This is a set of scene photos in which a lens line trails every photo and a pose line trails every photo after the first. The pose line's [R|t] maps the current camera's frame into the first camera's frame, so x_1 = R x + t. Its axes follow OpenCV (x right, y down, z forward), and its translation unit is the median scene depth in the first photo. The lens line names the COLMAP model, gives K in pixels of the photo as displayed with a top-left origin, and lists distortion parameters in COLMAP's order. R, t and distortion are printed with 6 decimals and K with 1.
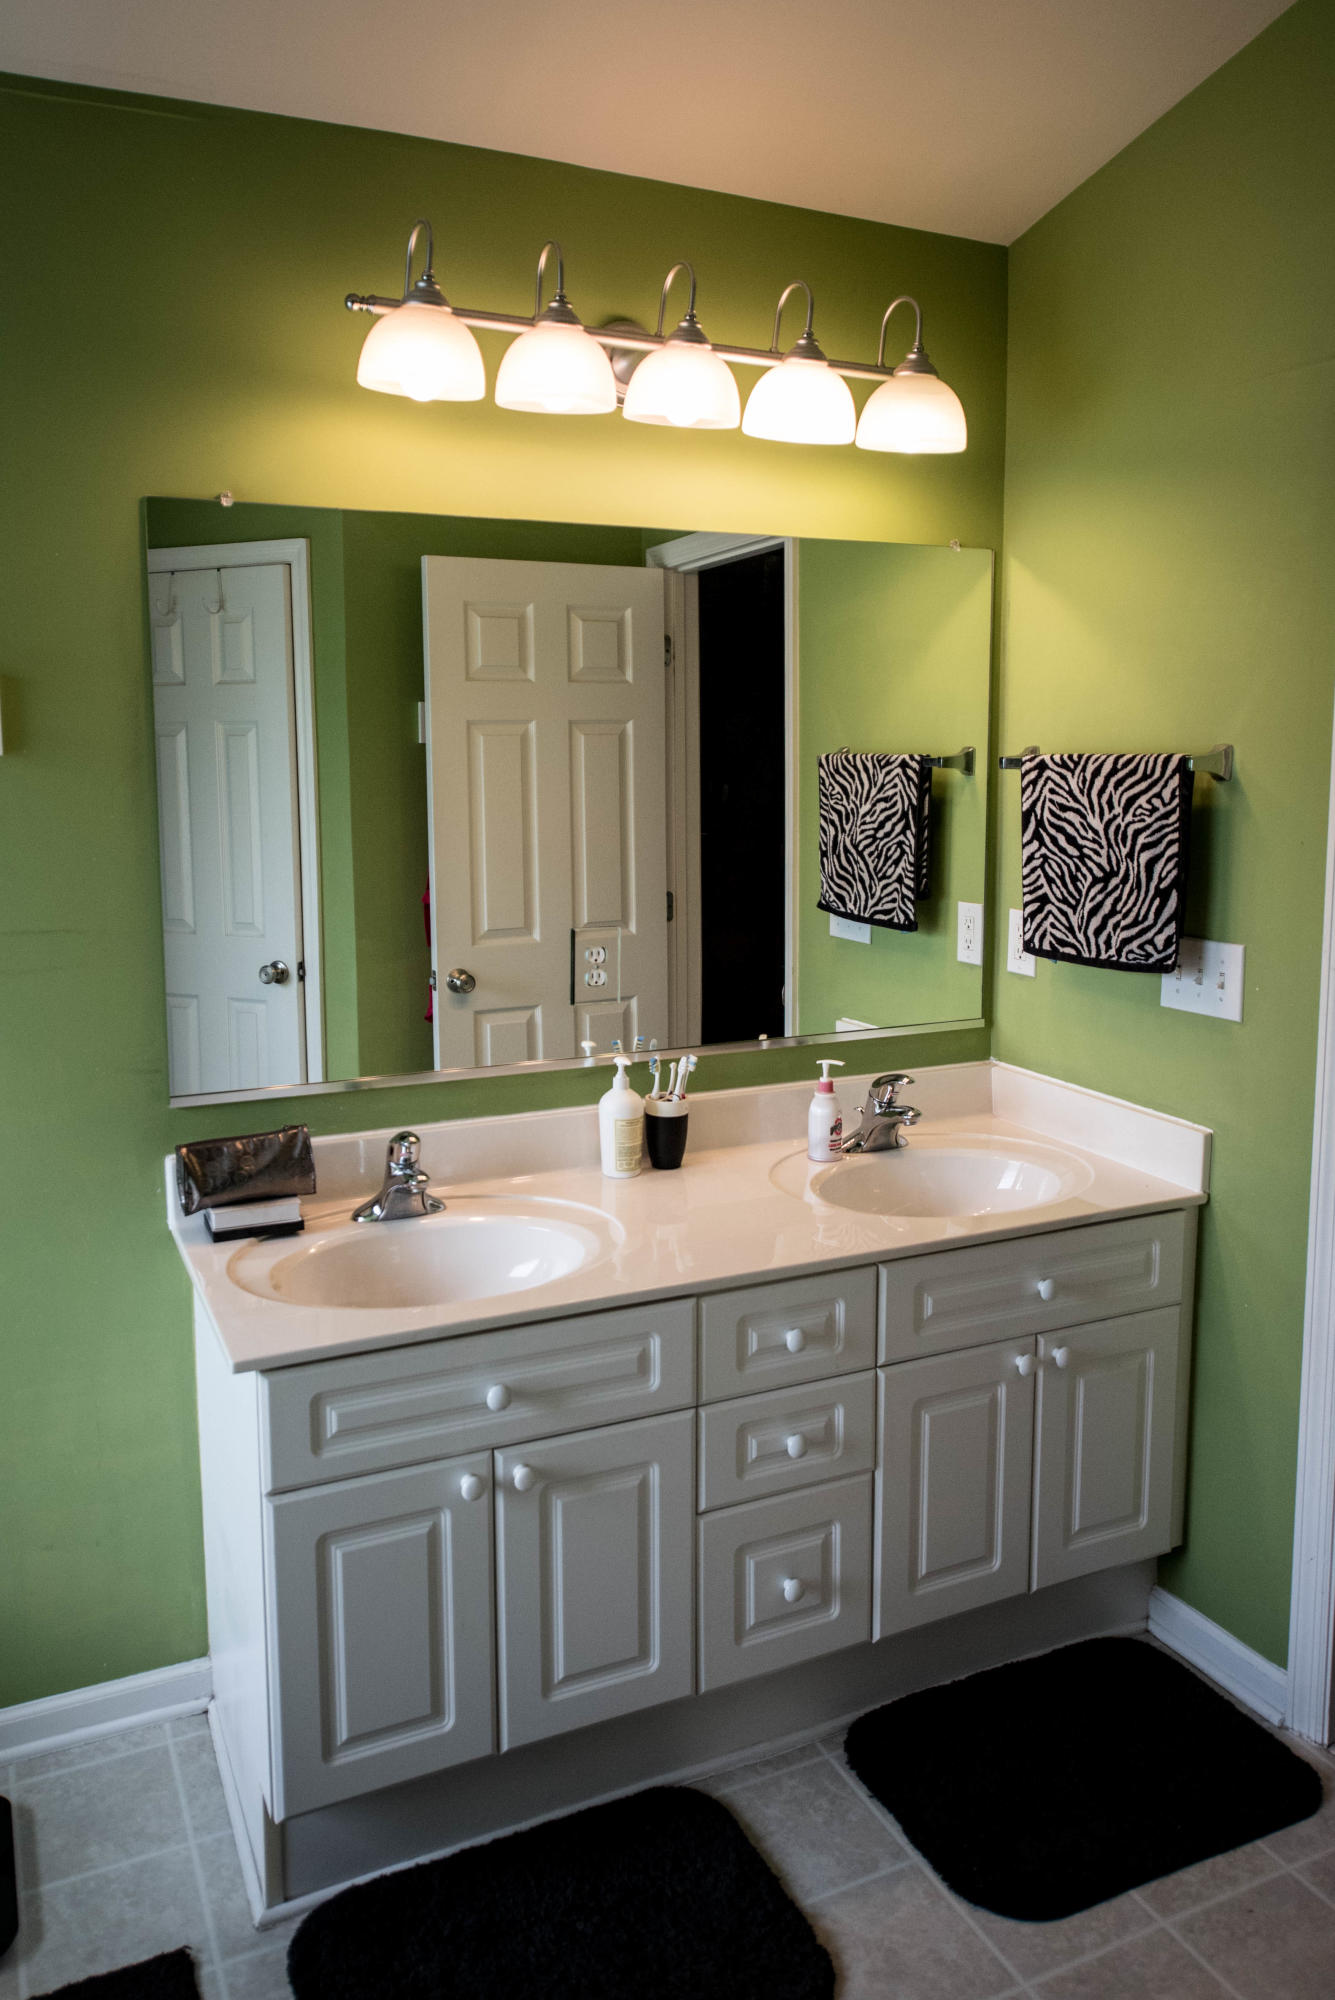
lens RADIAL K [[1434.9, 0, 665.3], [0, 1434.9, 921.3], [0, 0, 1]] dist [-0.000744, 0.002935]
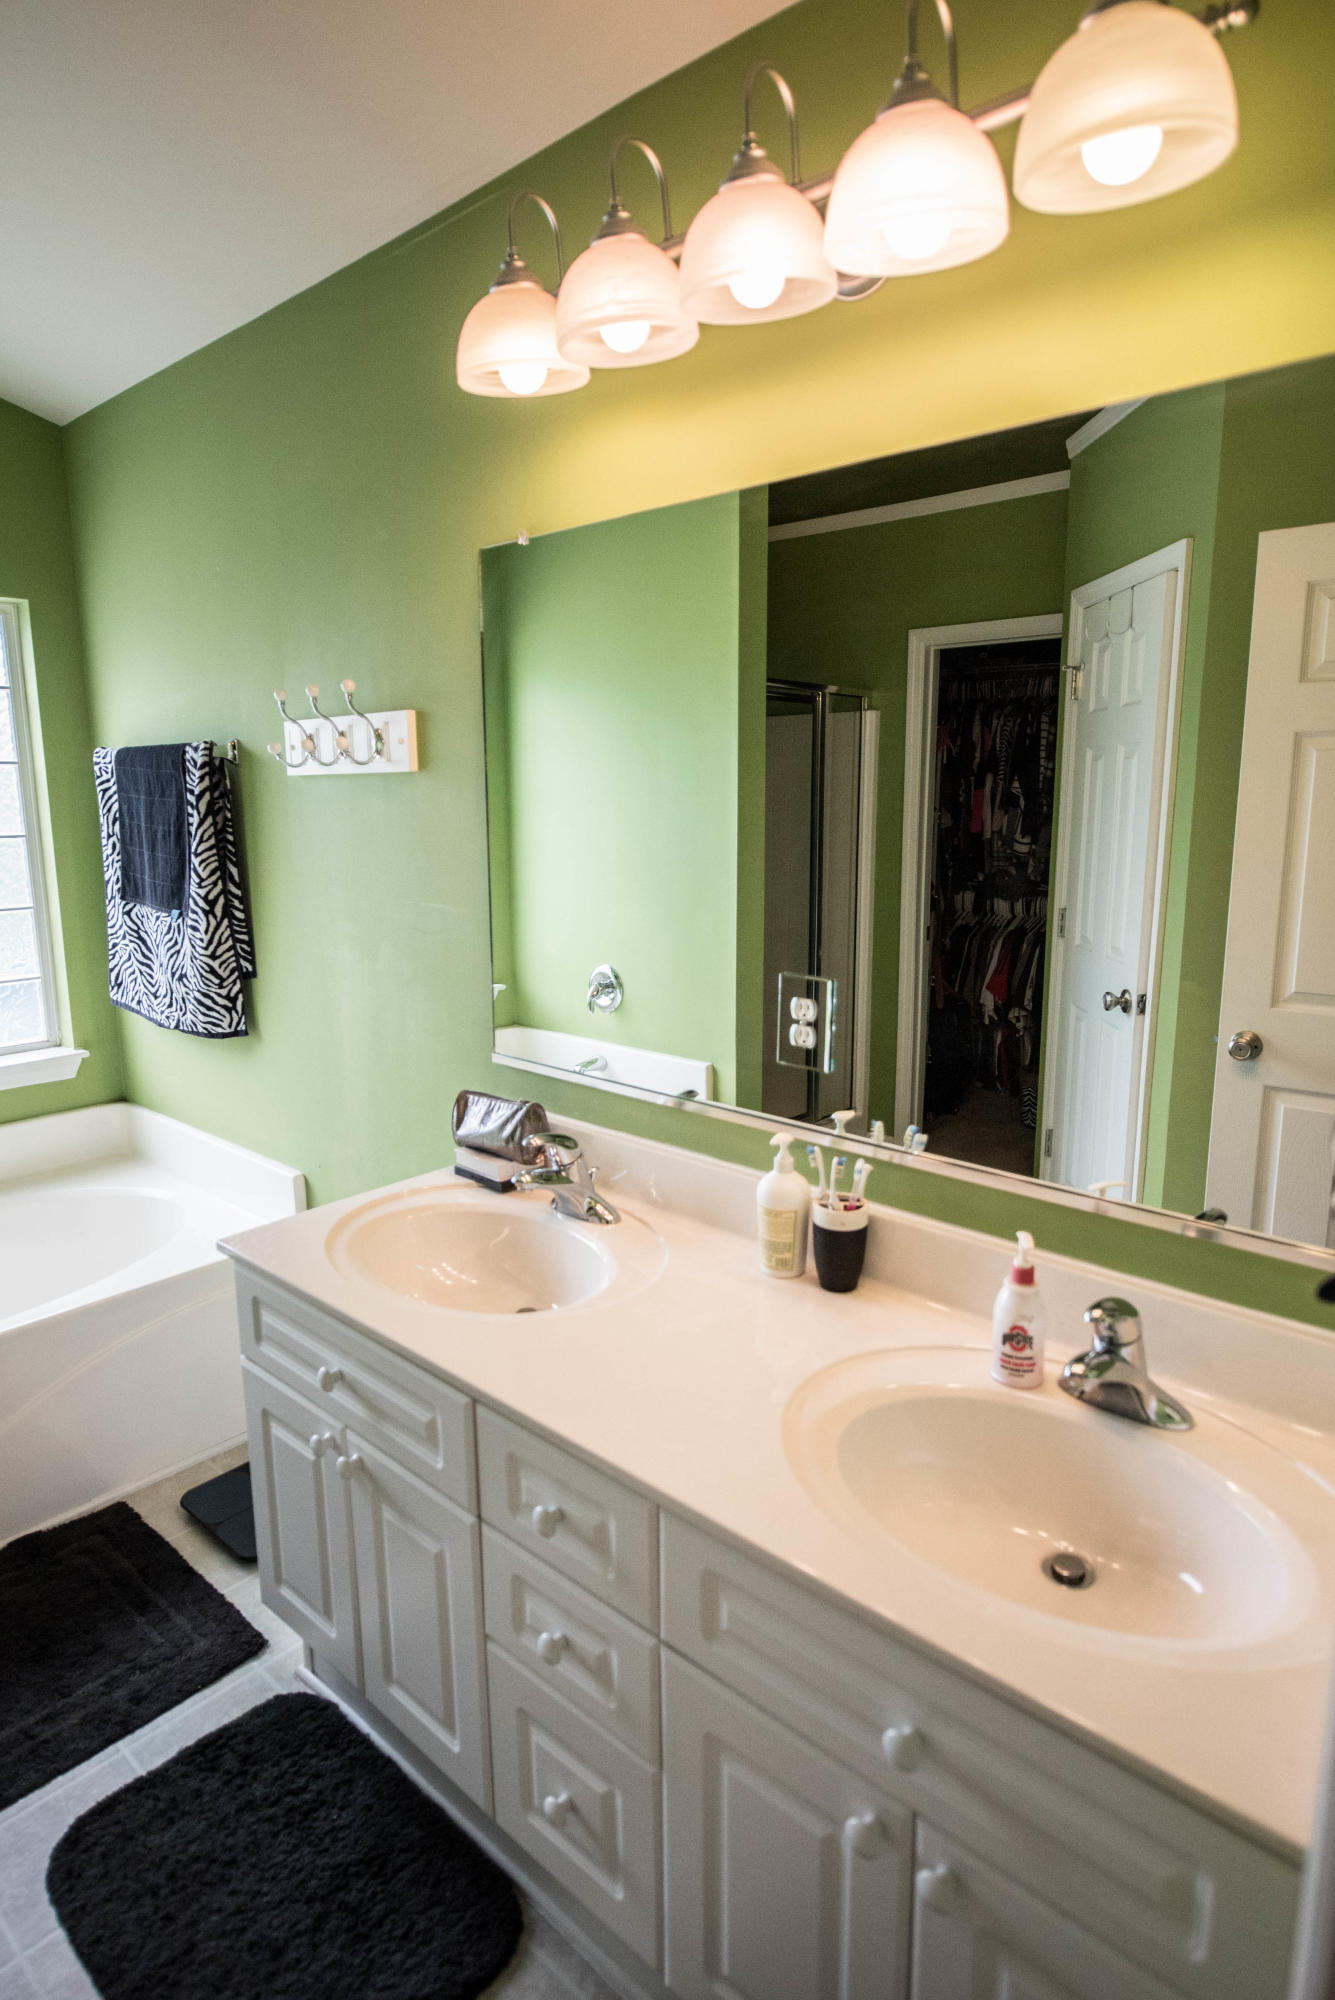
lens RADIAL K [[1129.4, 0, 667.5], [0, 1129.4, 1000.0], [0, 0, 1]] dist [-0.001620, -0.000813]
pose [[0.381206, 0.170935, -0.908550, 0.500936], [-0.108069, 0.984260, 0.139836, -0.062765], [0.918152, 0.044880, 0.393678, 0.646384]]
